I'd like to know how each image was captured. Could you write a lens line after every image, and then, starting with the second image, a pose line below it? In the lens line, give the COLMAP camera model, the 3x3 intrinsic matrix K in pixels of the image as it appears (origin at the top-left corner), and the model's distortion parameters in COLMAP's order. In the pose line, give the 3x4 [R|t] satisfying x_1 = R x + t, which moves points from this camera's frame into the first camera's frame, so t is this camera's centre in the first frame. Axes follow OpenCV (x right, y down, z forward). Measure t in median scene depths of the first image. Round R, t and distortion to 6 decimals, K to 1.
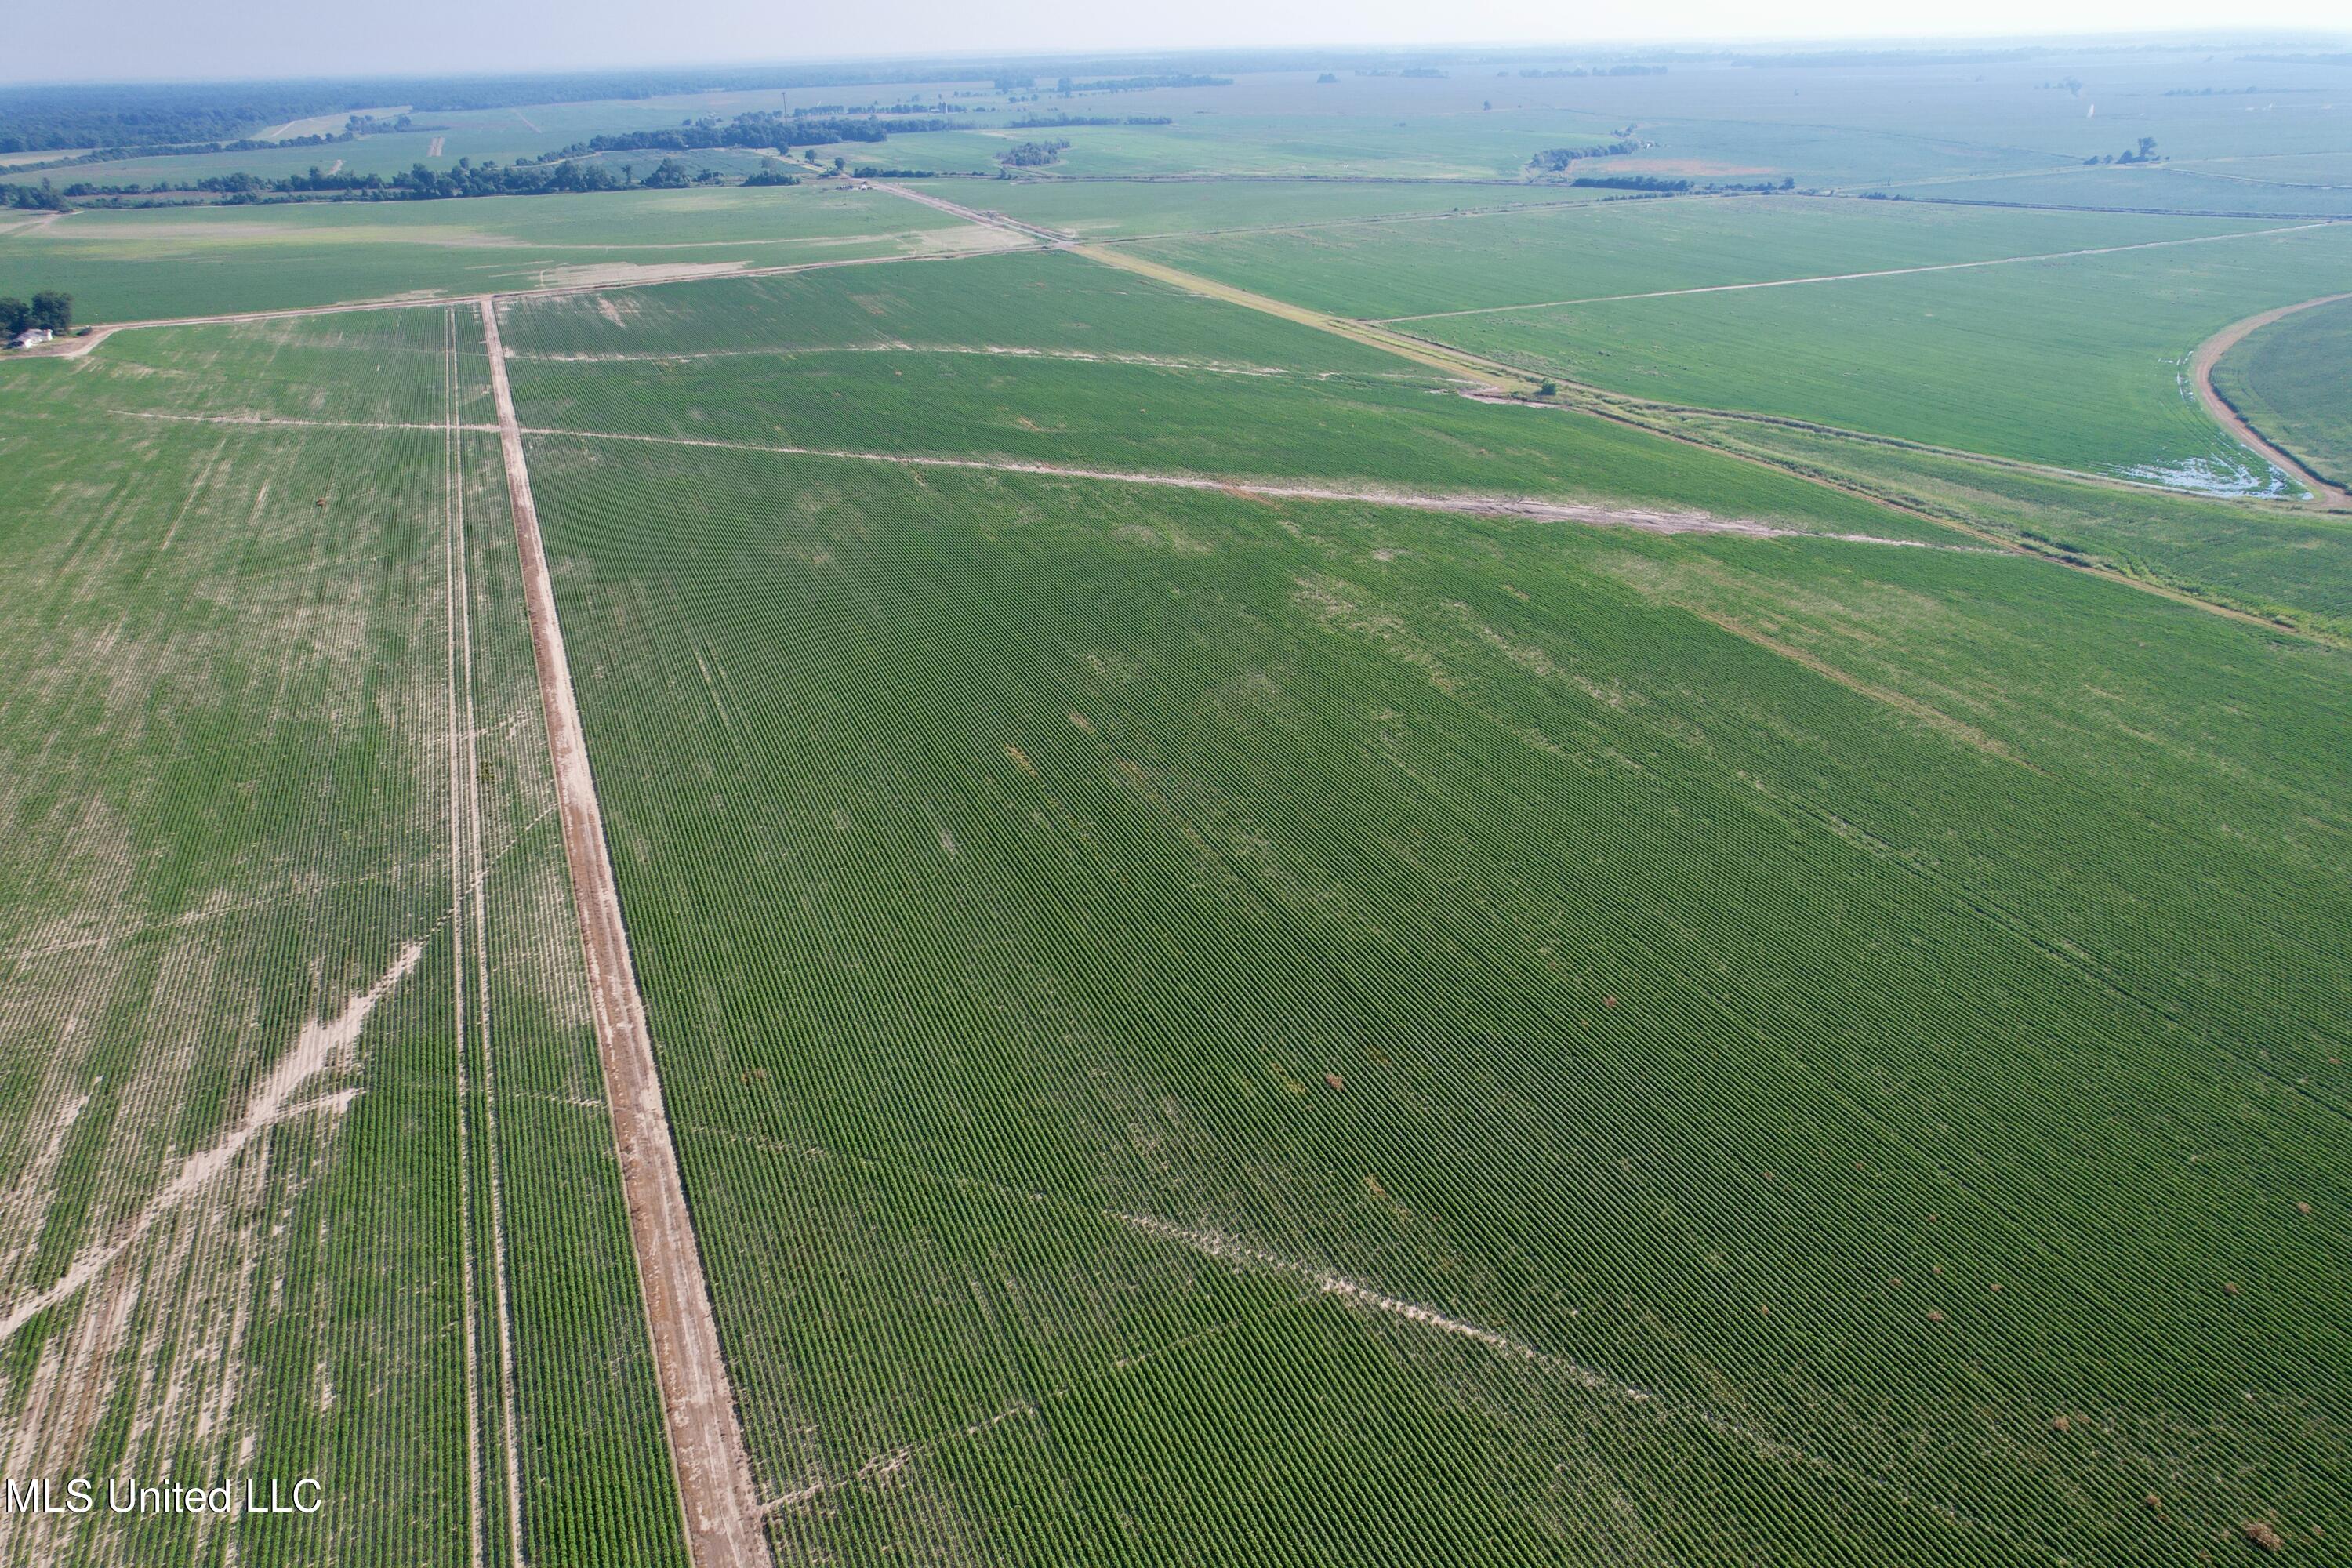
lens RADIAL K [[1508.3, 0, 1187.3], [0, 1508.3, 801.7], [0, 0, 1]] dist [-0.083824, 0.081025]
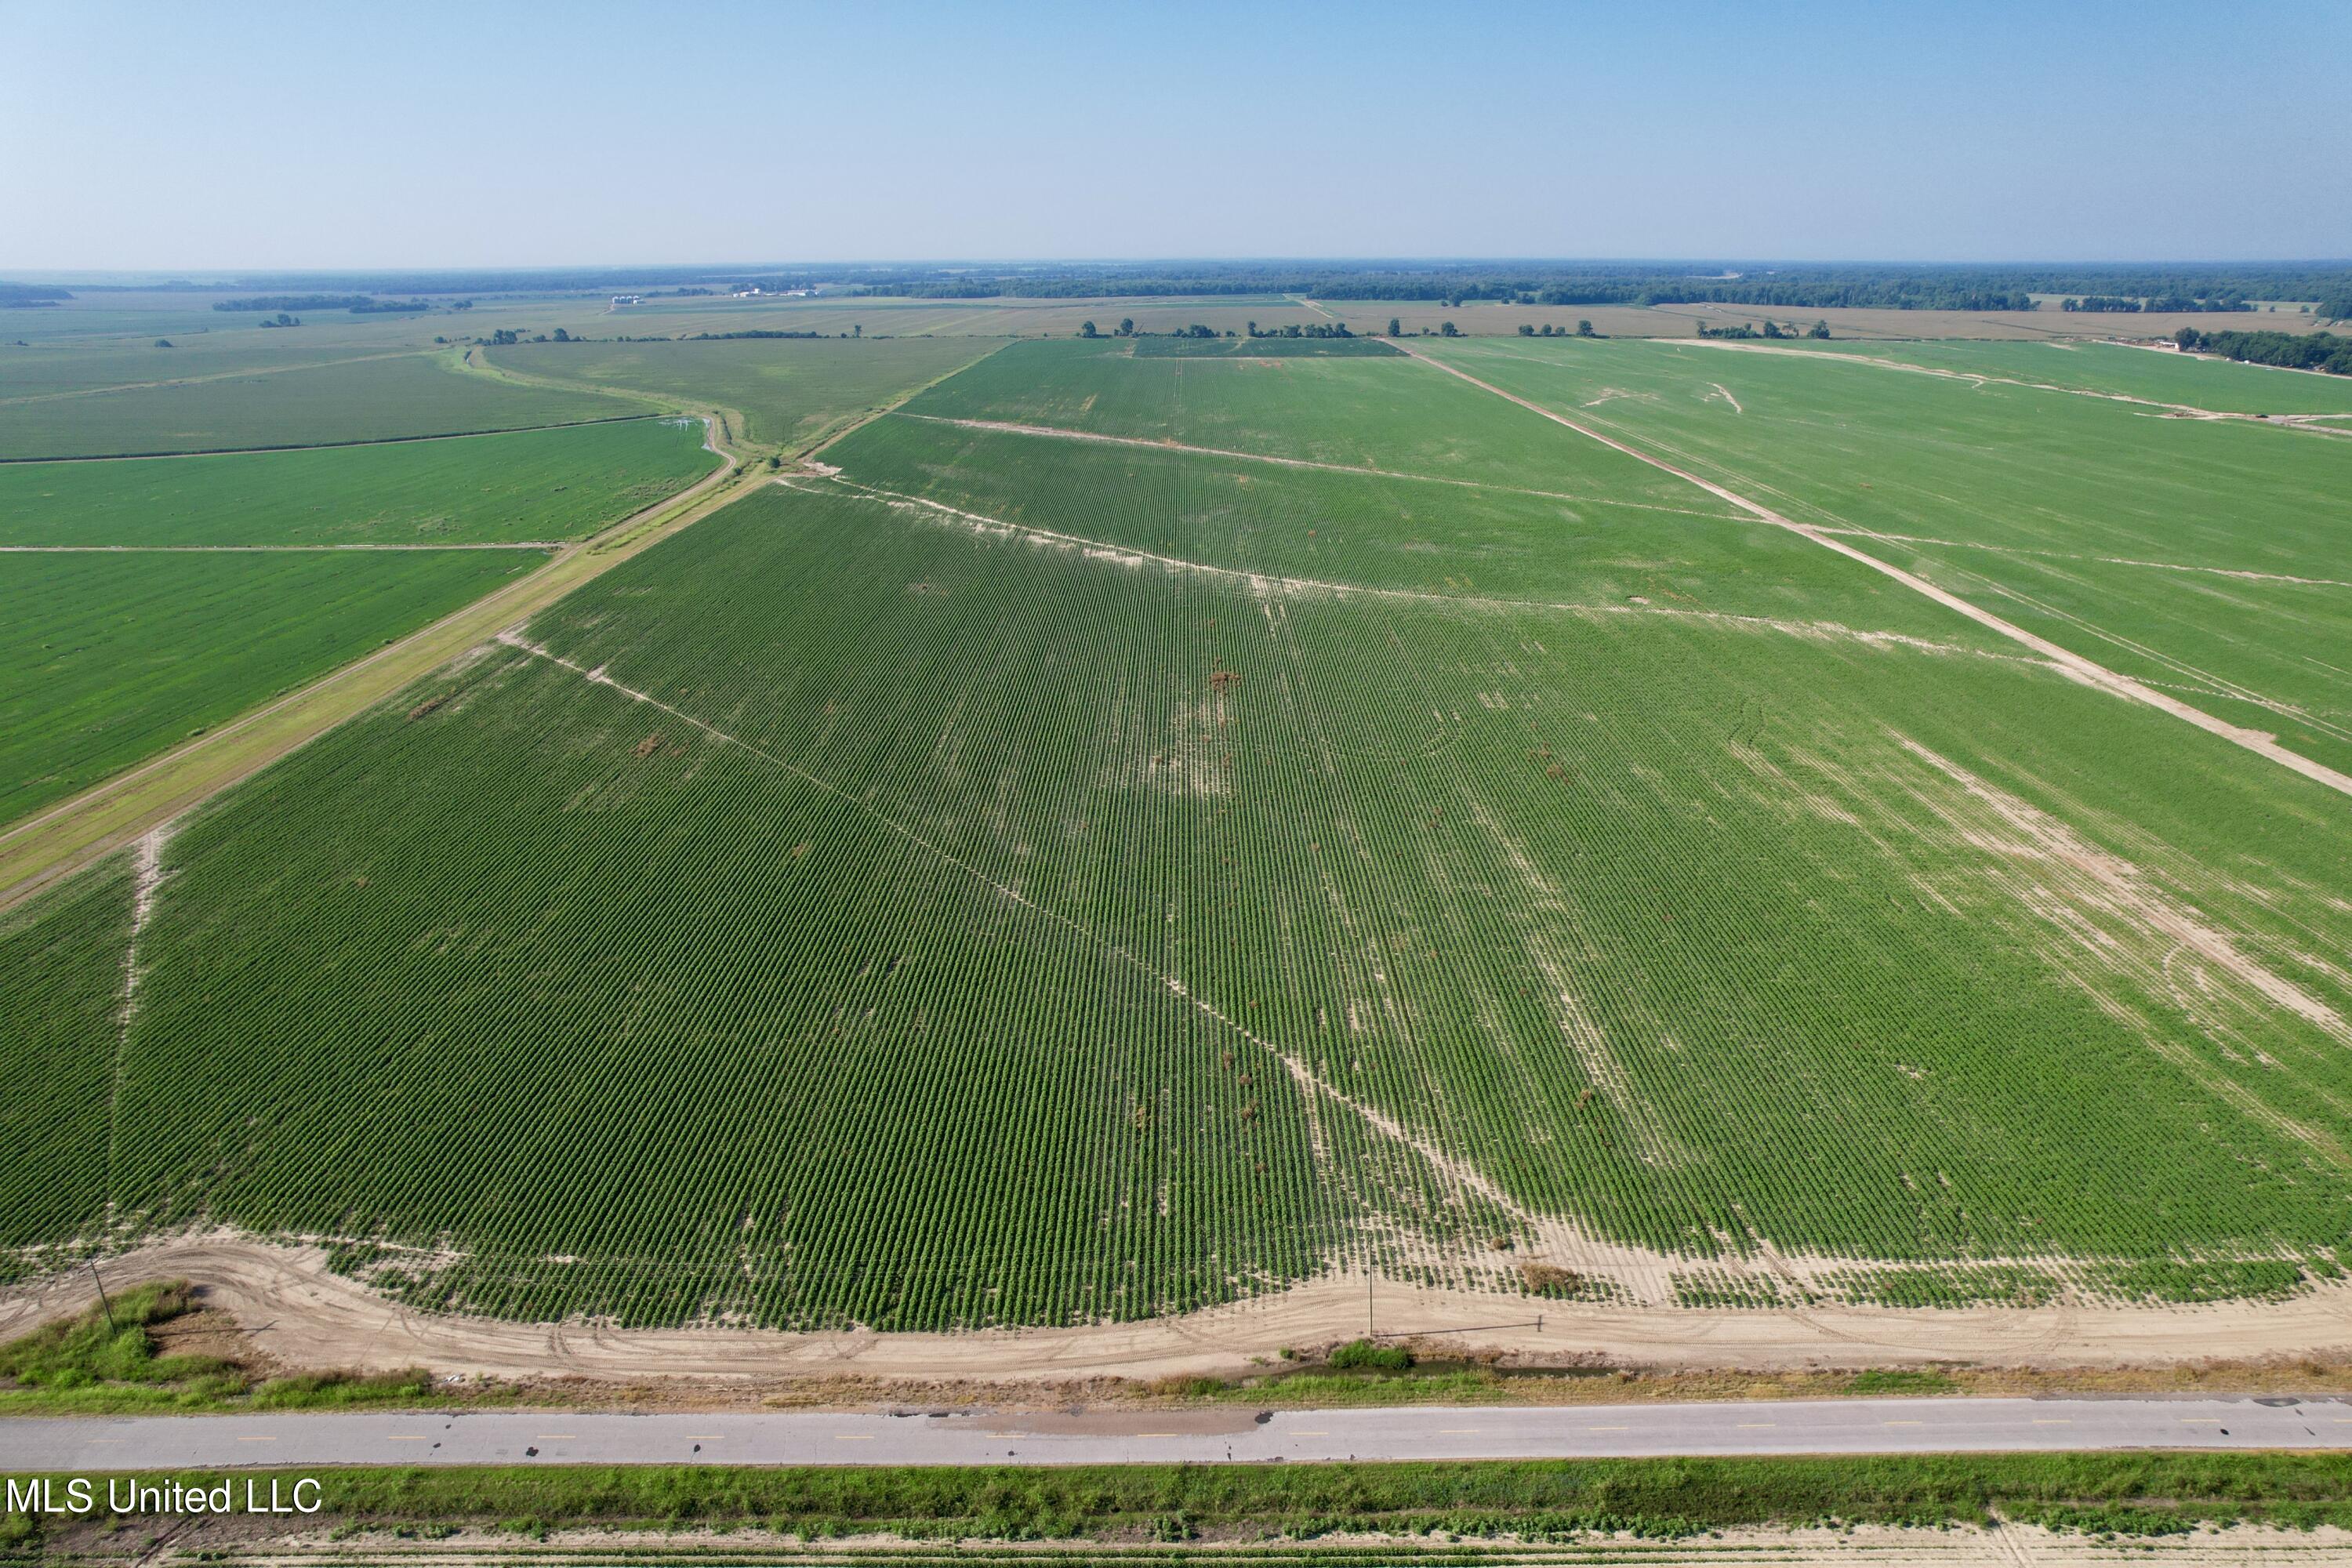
lens RADIAL K [[1511.4, 0, 1187.8], [0, 1511.4, 772.9], [0, 0, 1]] dist [-0.067949, 0.052369]
pose [[-0.911170, -0.109152, 0.397310, -0.695102], [0.210842, 0.704942, 0.677201, -1.121954], [-0.353999, 0.700815, -0.619309, 2.445174]]
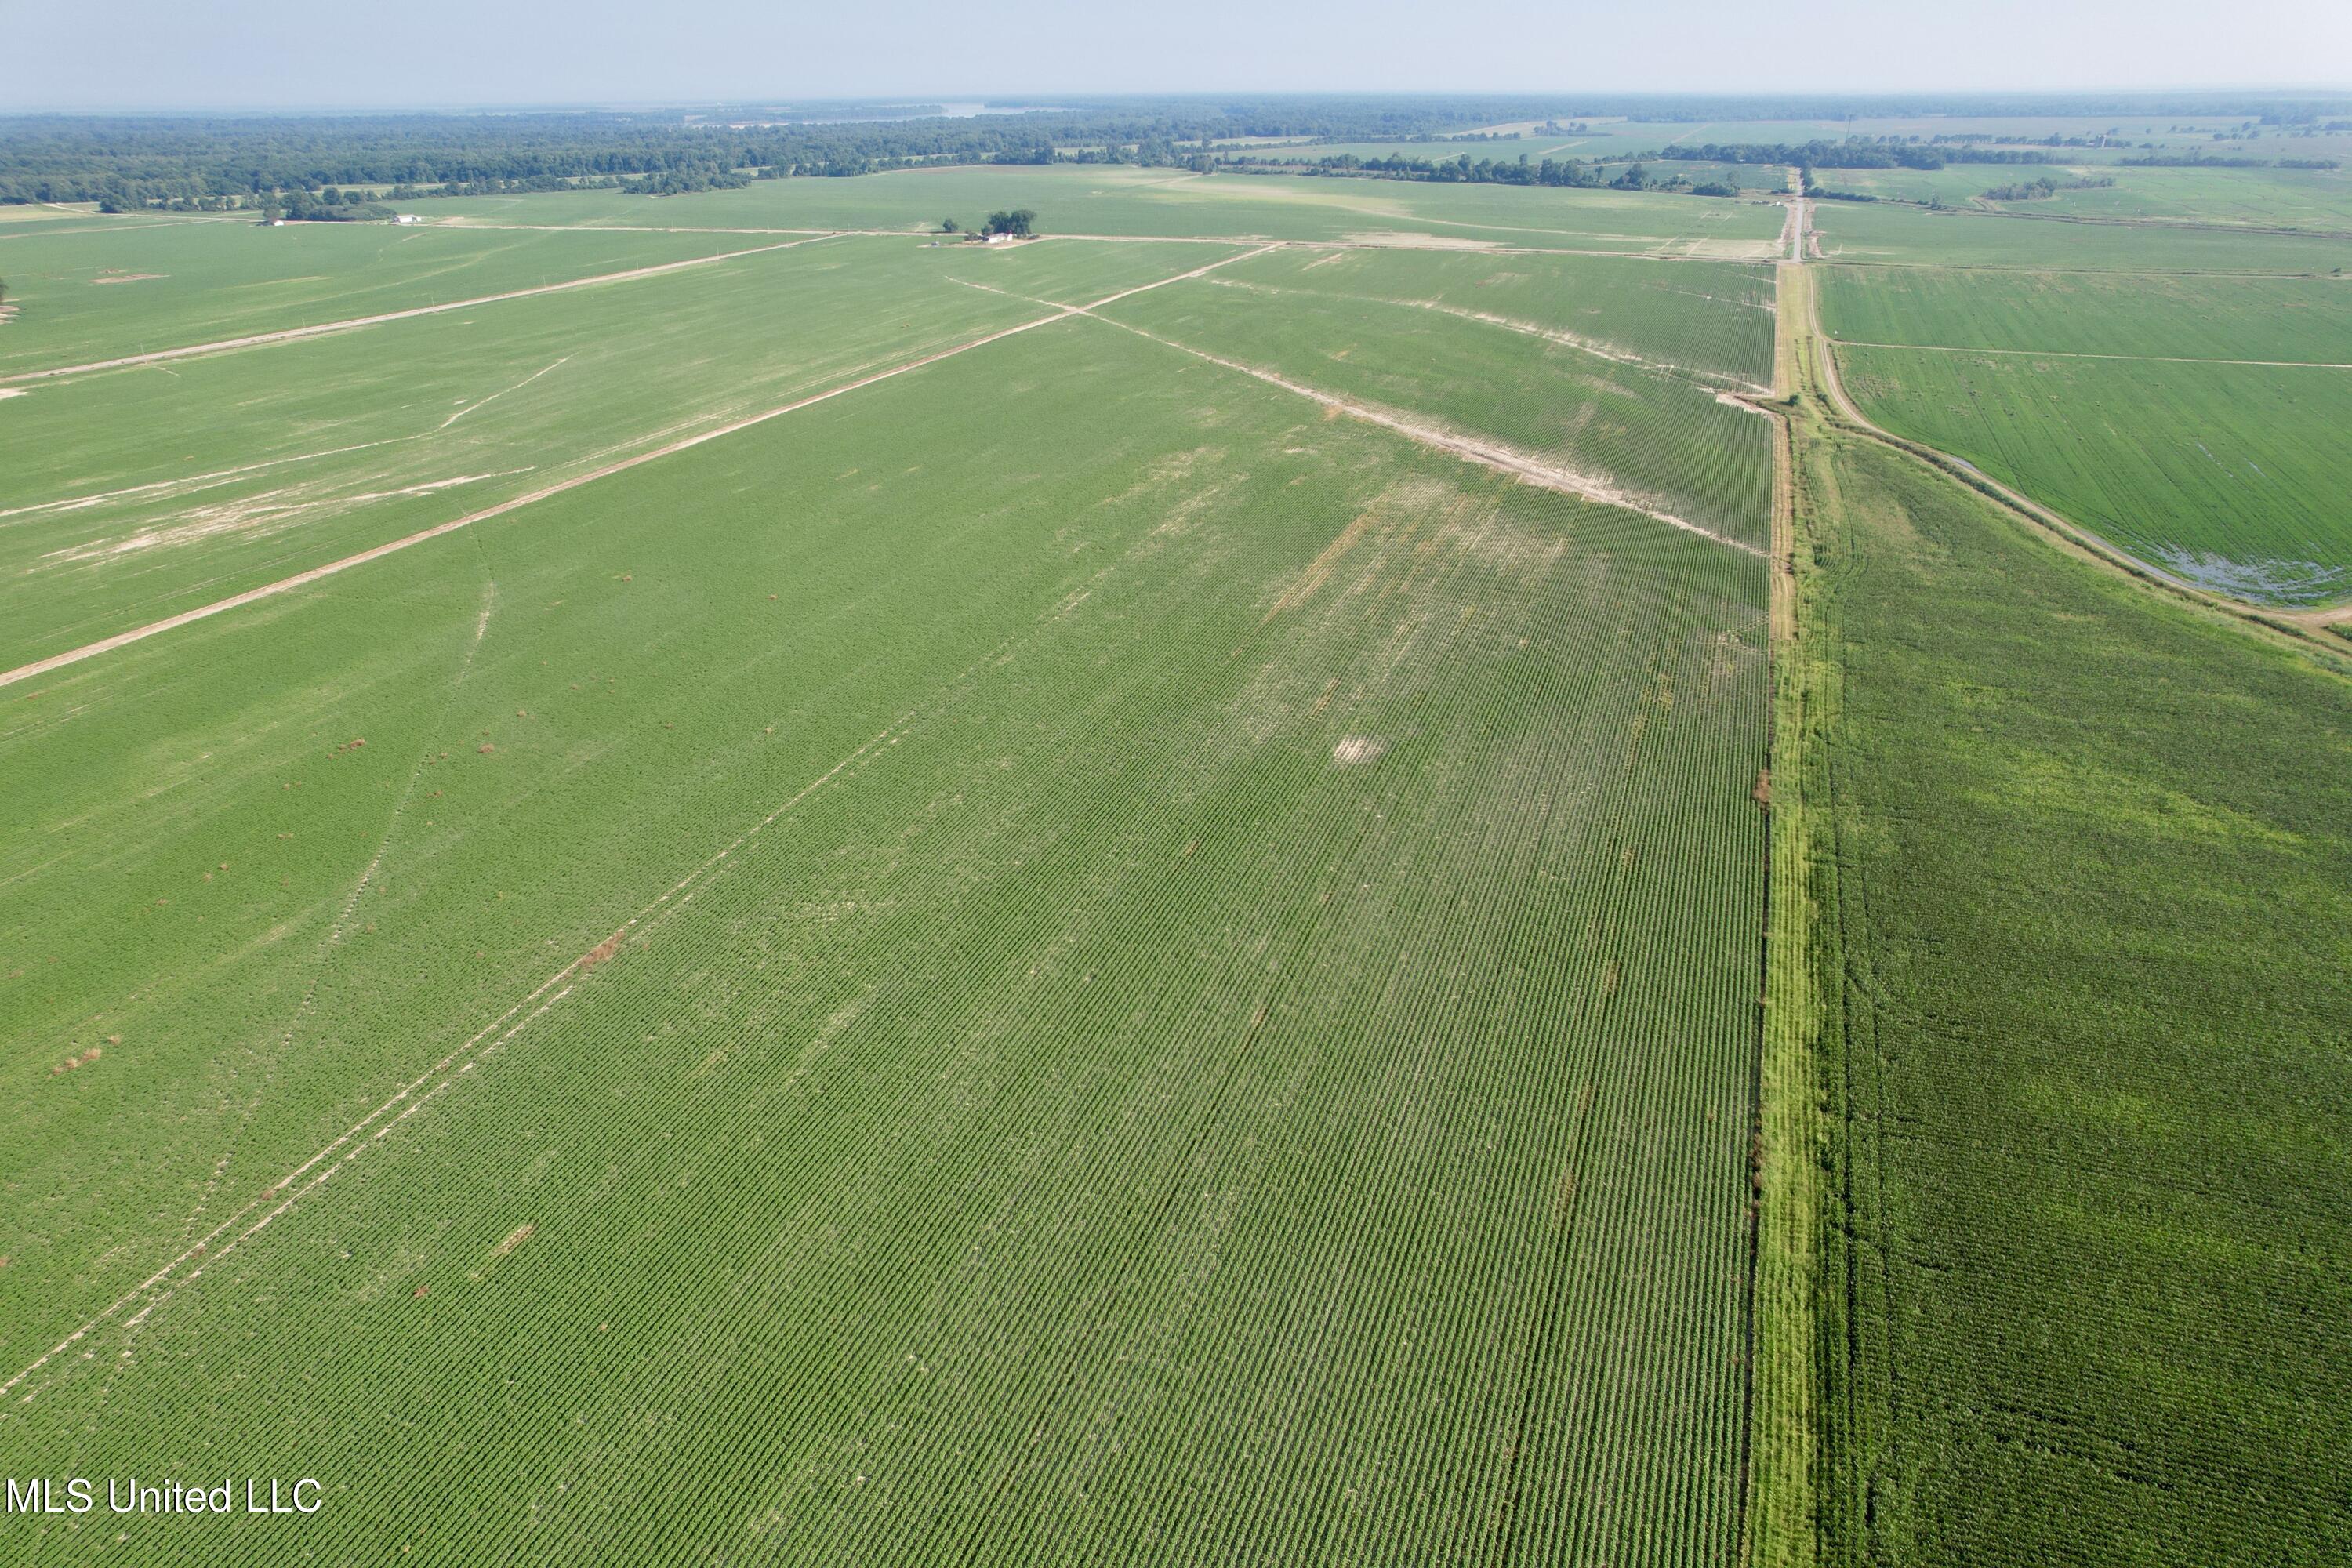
lens RADIAL K [[1508.3, 0, 1187.3], [0, 1508.3, 801.7], [0, 0, 1]] dist [-0.083824, 0.081025]
pose [[0.714601, 0.321052, -0.621507, 0.934038], [-0.328881, 0.938338, 0.106574, 0.008239], [0.617400, 0.128244, 0.776126, 0.003586]]
